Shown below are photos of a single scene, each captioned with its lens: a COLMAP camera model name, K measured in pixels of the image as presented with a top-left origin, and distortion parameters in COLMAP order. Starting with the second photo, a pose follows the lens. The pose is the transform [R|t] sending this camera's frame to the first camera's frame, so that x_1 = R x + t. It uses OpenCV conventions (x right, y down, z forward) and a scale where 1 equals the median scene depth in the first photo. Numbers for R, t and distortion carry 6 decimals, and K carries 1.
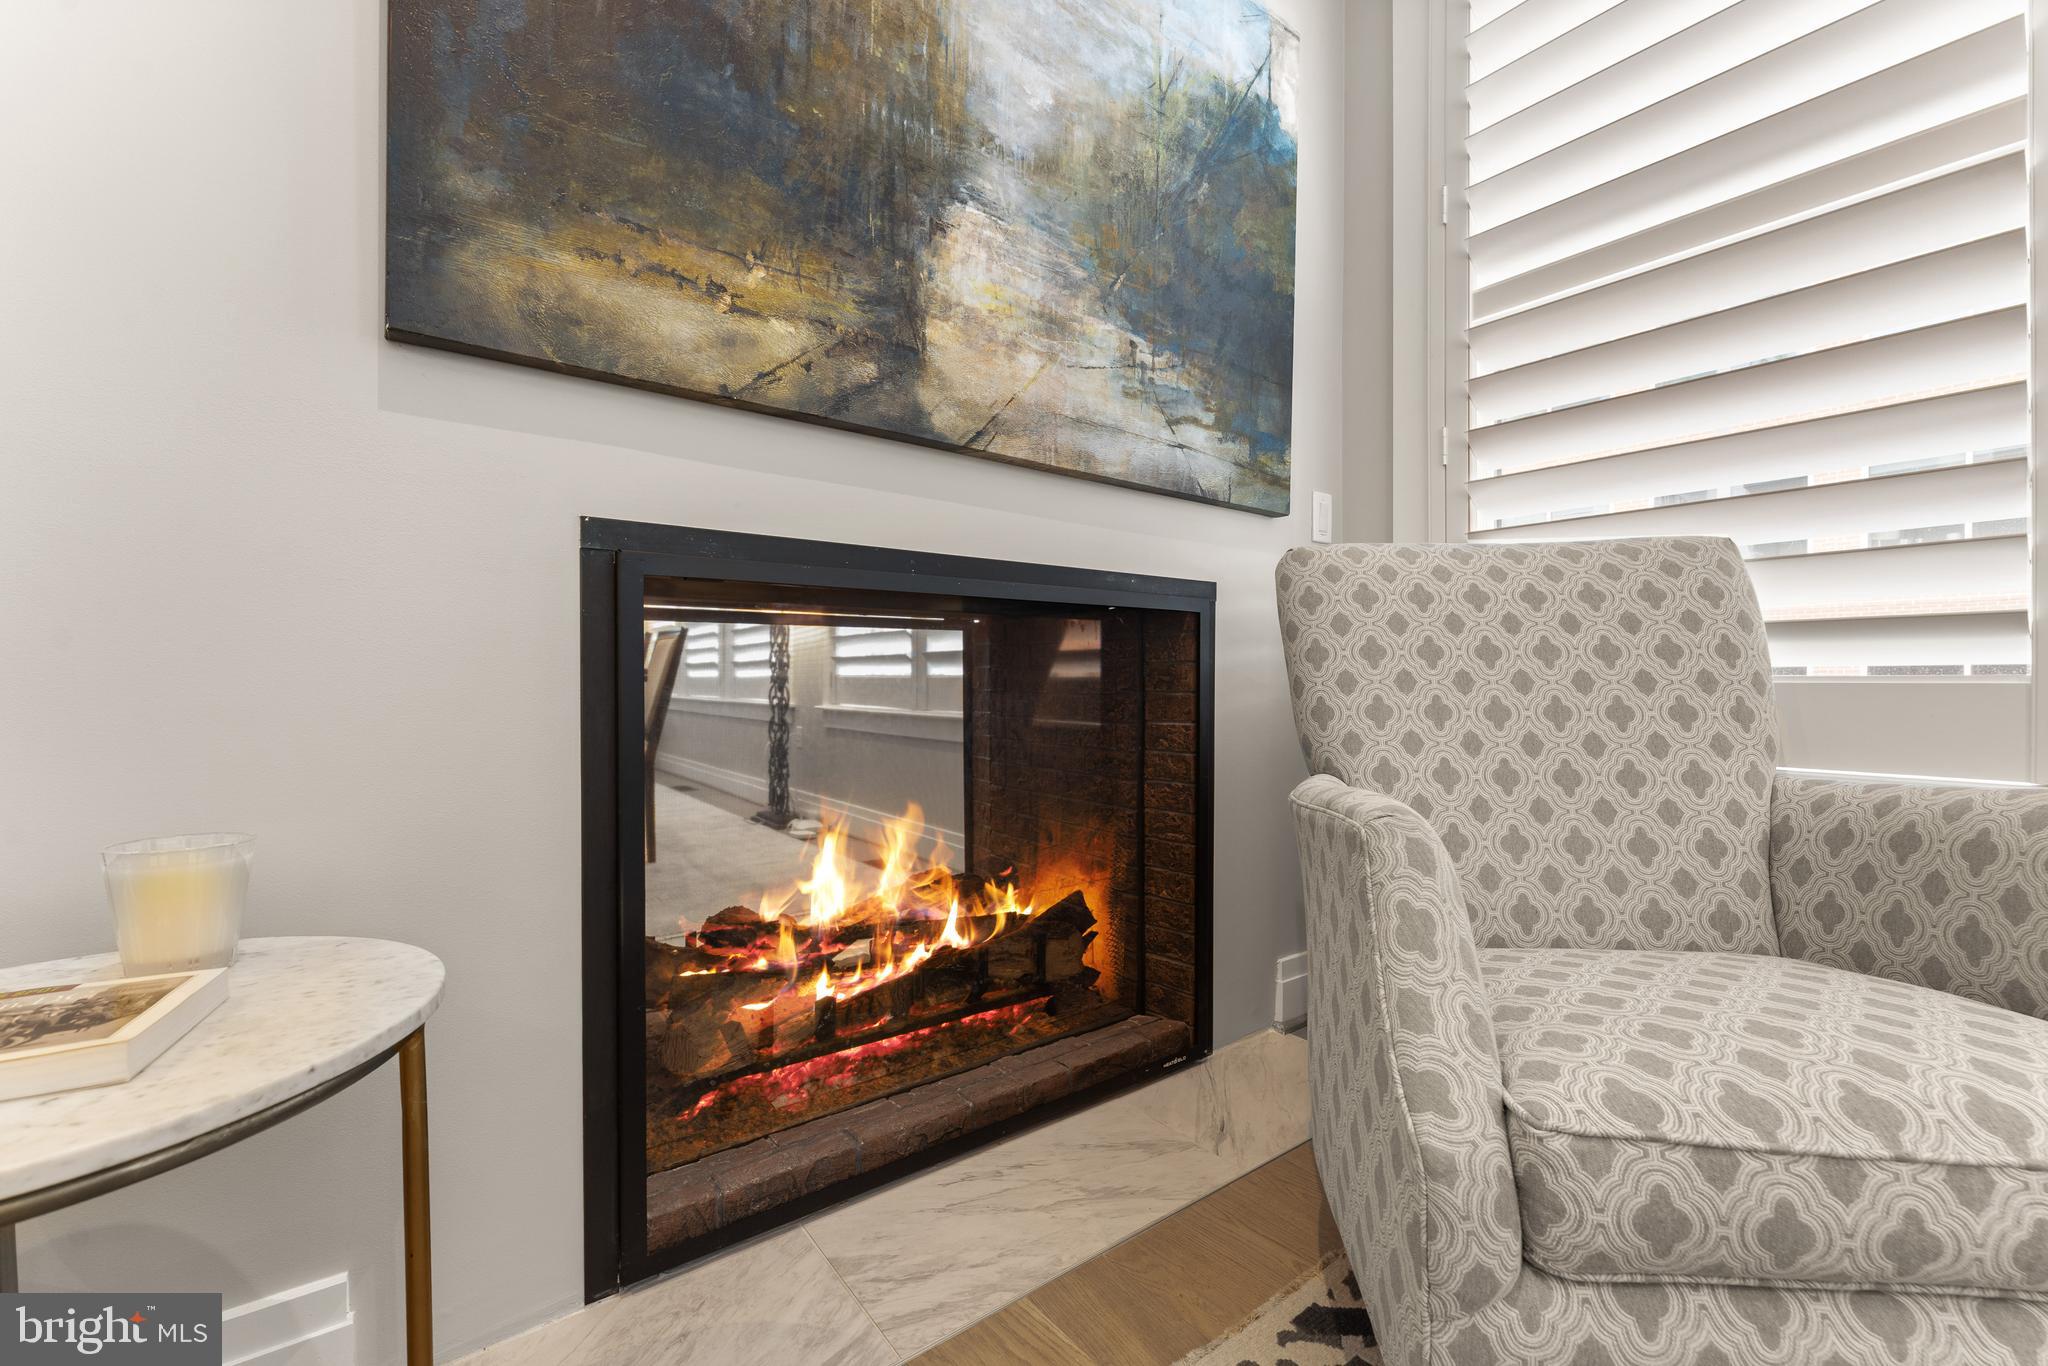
lens RADIAL K [[838.3, 0, 1030.9], [0, 838.3, 683.0], [0, 0, 1]] dist [-0.003021, -0.000306]
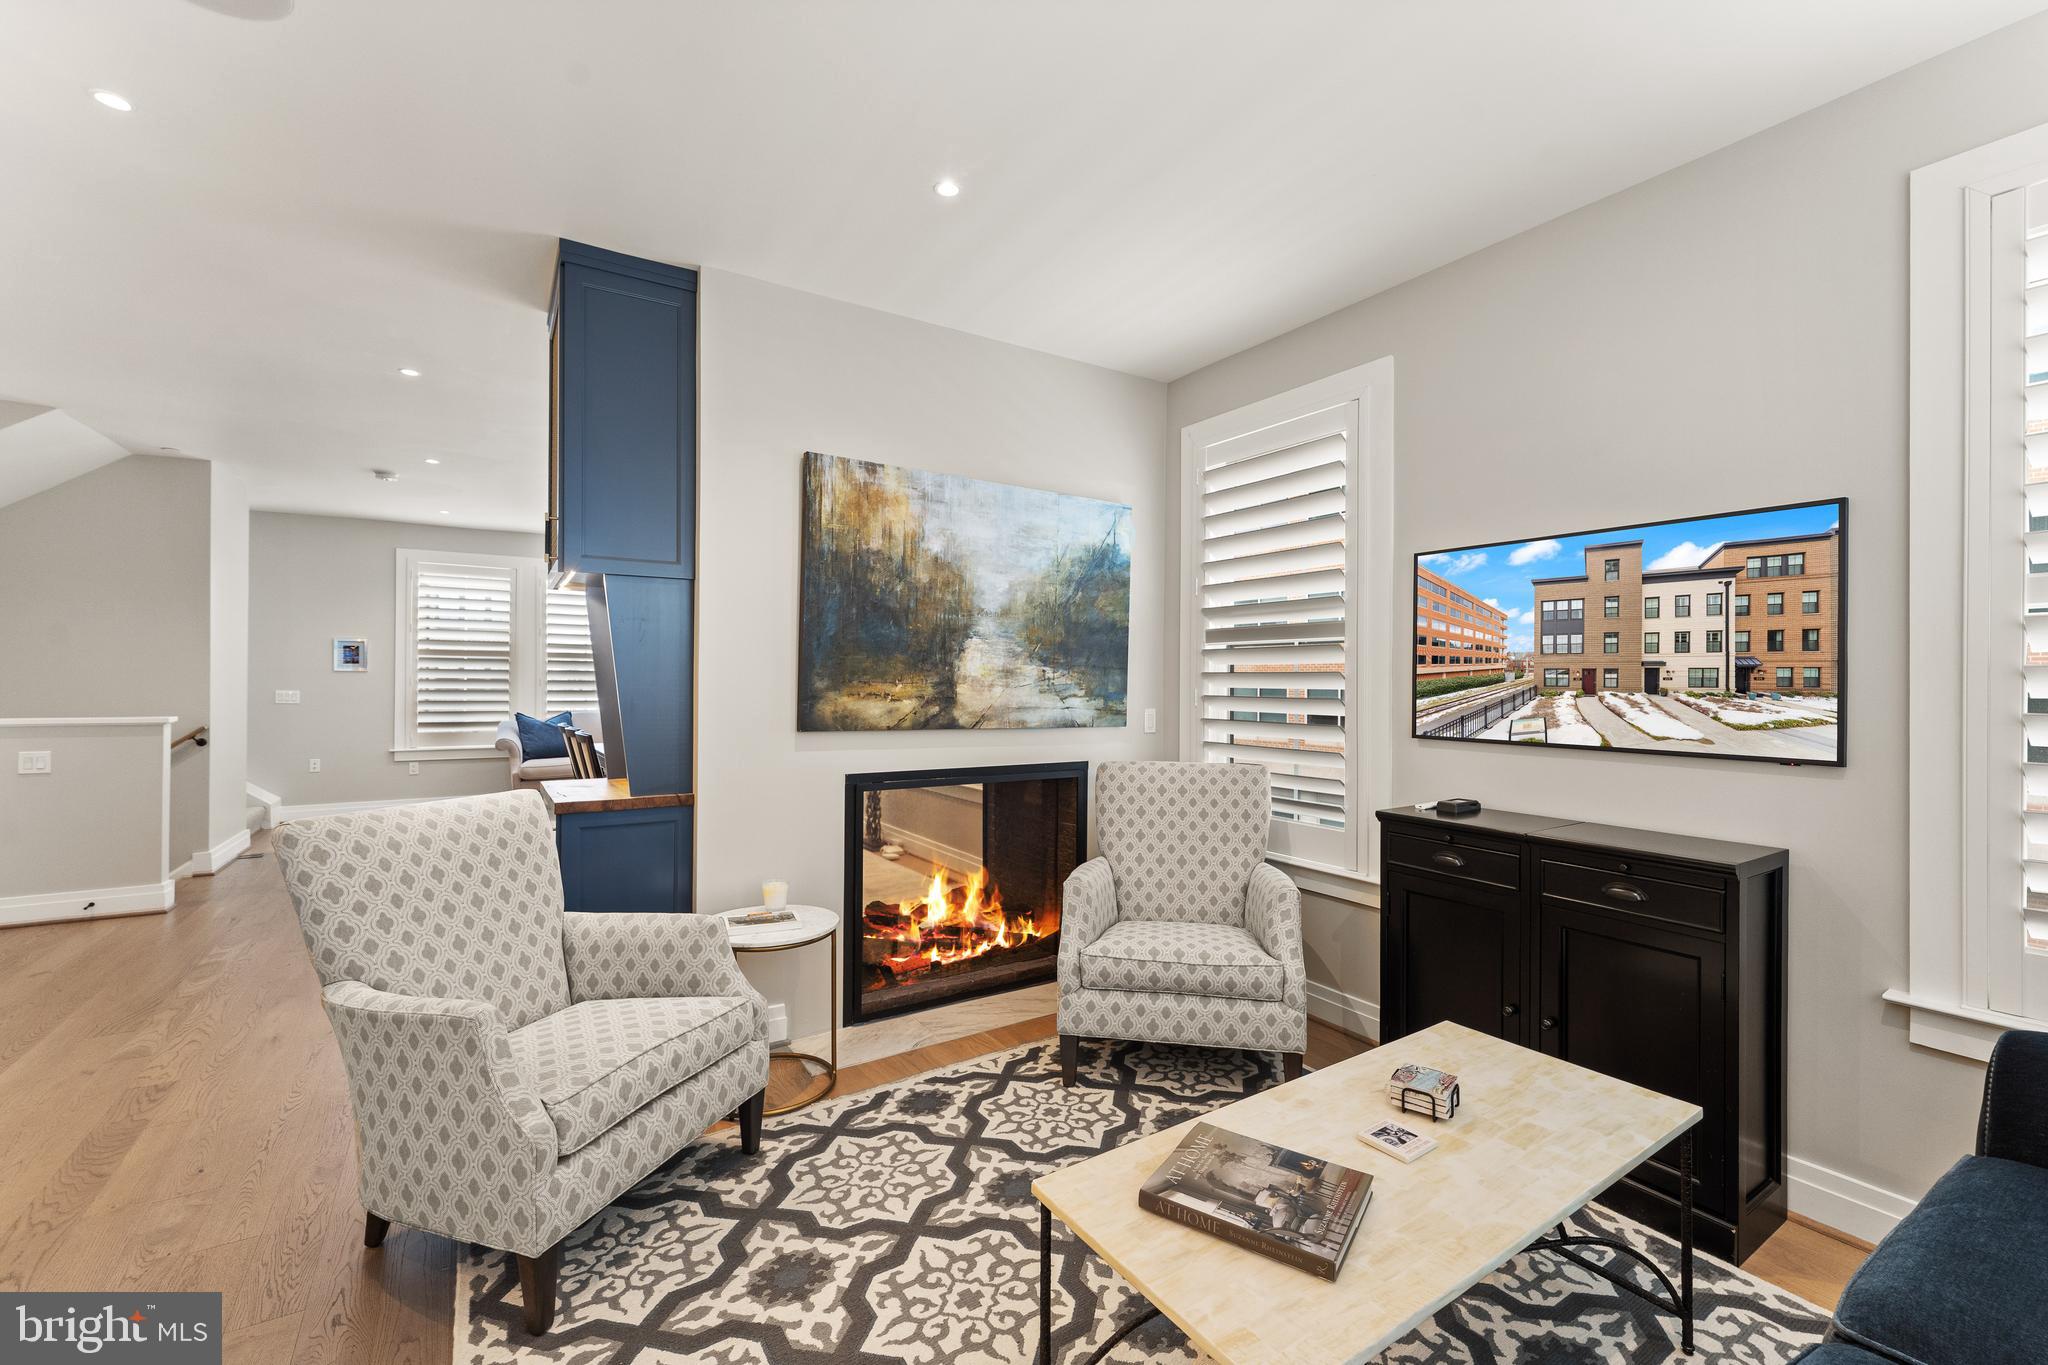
lens RADIAL K [[853.5, 0, 1027.5], [0, 853.5, 672.0], [0, 0, 1]] dist [-0.000270, 0.000135]
pose [[0.996949, 0.007586, -0.077687, 0.307917], [-0.008362, 0.999918, -0.009673, -0.437505], [0.077607, 0.010293, 0.996931, -1.689605]]
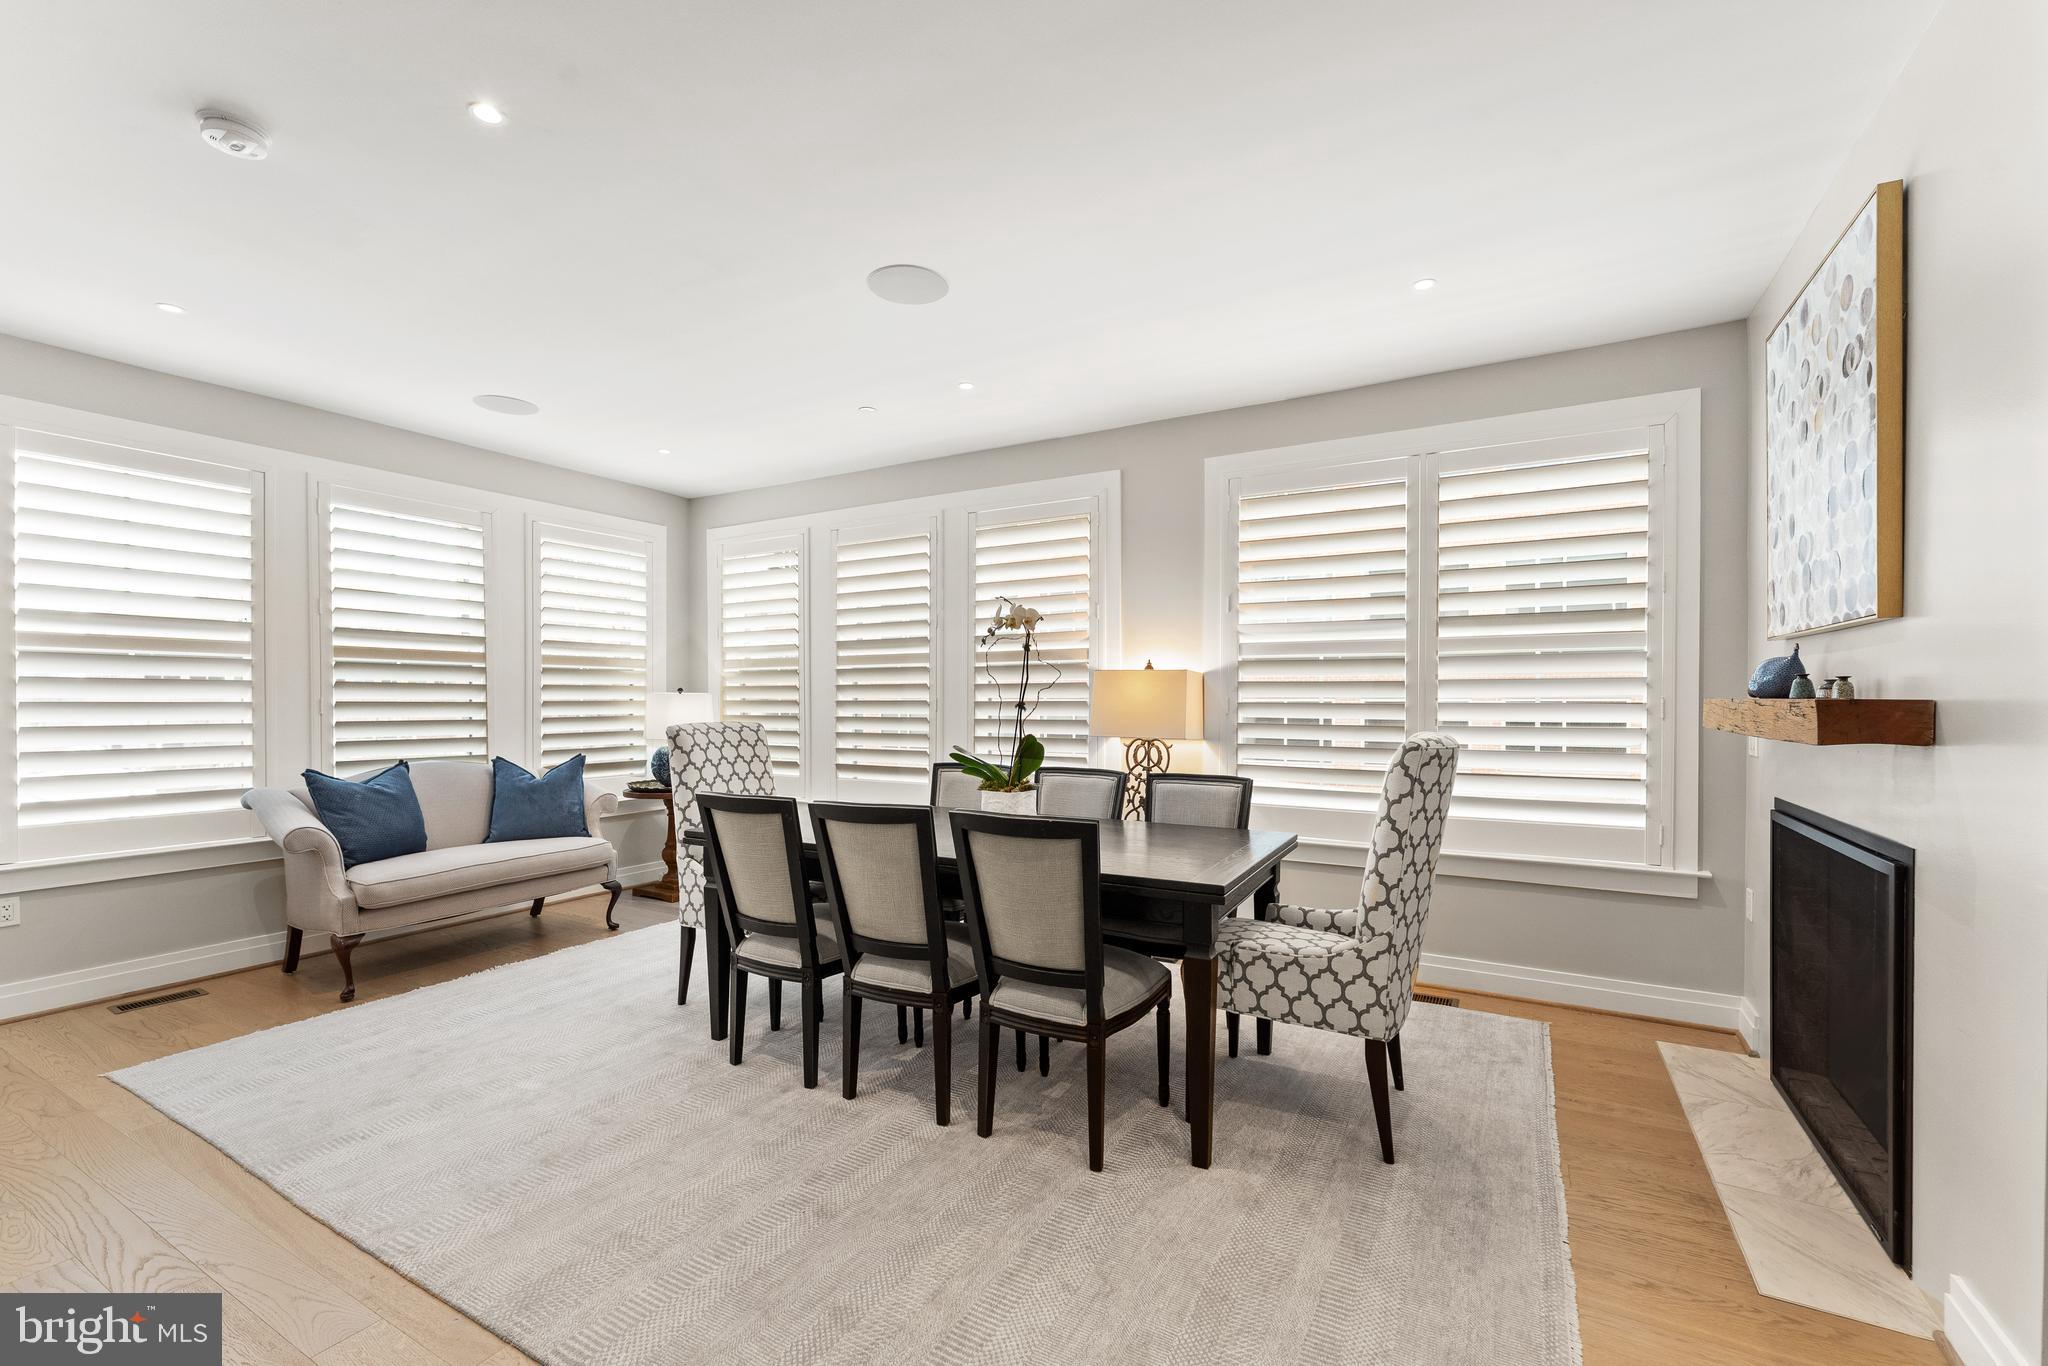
lens RADIAL K [[853.1, 0, 1026.0], [0, 853.1, 701.1], [0, 0, 1]] dist [-0.002026, -0.000023]
pose [[0.919192, -0.000047, 0.393810, -2.784987], [0.000712, 0.999999, -0.001544, -0.403484], [-0.393810, 0.001700, 0.919190, 0.531004]]
